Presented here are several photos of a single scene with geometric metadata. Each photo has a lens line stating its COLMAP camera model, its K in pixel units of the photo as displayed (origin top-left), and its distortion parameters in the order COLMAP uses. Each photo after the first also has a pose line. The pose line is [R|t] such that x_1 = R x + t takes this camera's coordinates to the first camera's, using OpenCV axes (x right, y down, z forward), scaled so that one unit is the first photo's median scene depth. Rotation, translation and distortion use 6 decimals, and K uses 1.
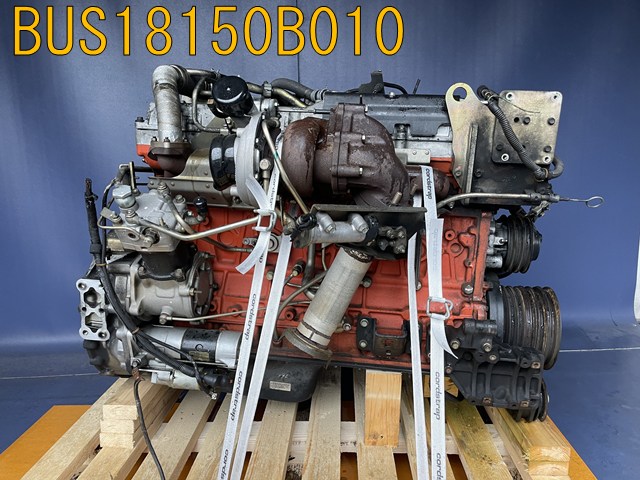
lens RADIAL K [[491.9, 0, 317.7], [0, 491.9, 254.0], [0, 0, 1]] dist [0.084875, -0.152085]
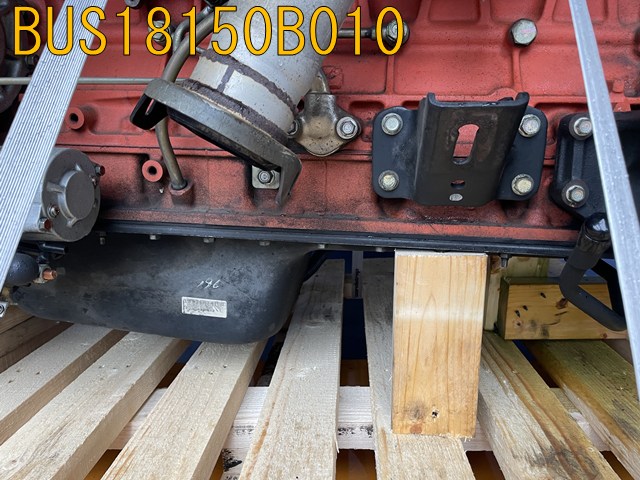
lens RADIAL K [[491.9, 0, 317.7], [0, 491.9, 254.0], [0, 0, 1]] dist [0.084875, -0.152085]
pose [[0.999725, -0.013155, -0.019390, 0.041769], [0.013480, 0.999770, 0.016703, 0.231256], [0.019166, -0.016959, 0.999672, 0.597541]]
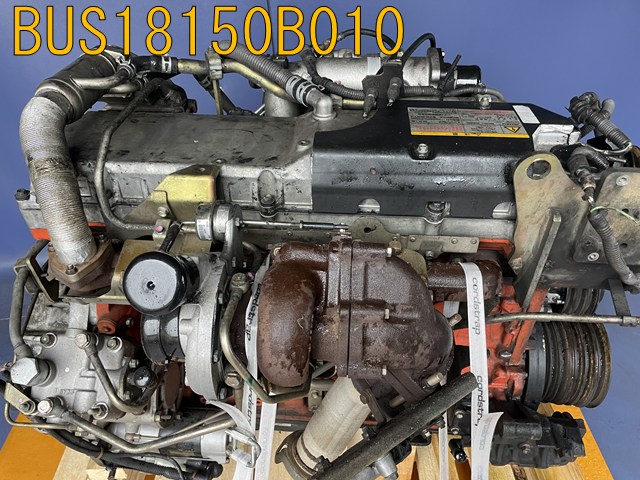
lens RADIAL K [[491.9, 0, 317.7], [0, 491.9, 254.0], [0, 0, 1]] dist [0.084875, -0.152085]
pose [[0.997663, -0.067500, 0.010632, 0.004045], [0.055528, 0.891514, 0.449577, -0.445297], [-0.039825, -0.447936, 0.893178, 0.369059]]
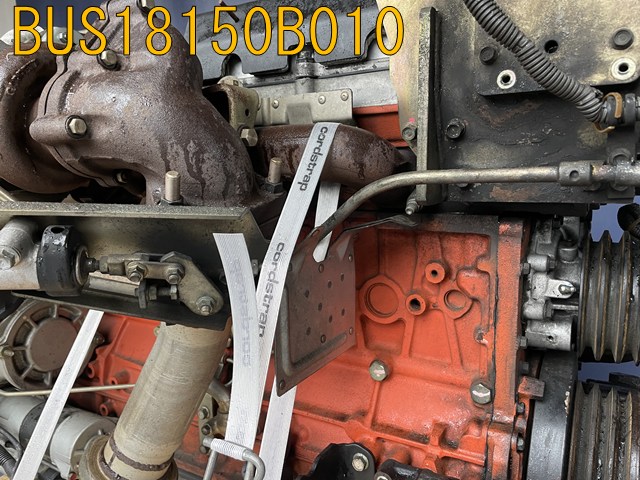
lens RADIAL K [[491.9, 0, 317.7], [0, 491.9, 254.0], [0, 0, 1]] dist [0.084875, -0.152085]
pose [[0.920595, 0.006035, -0.390472, 0.340659], [-0.027162, 0.998449, -0.048607, -0.029610], [0.389573, 0.055353, 0.919331, 0.510624]]
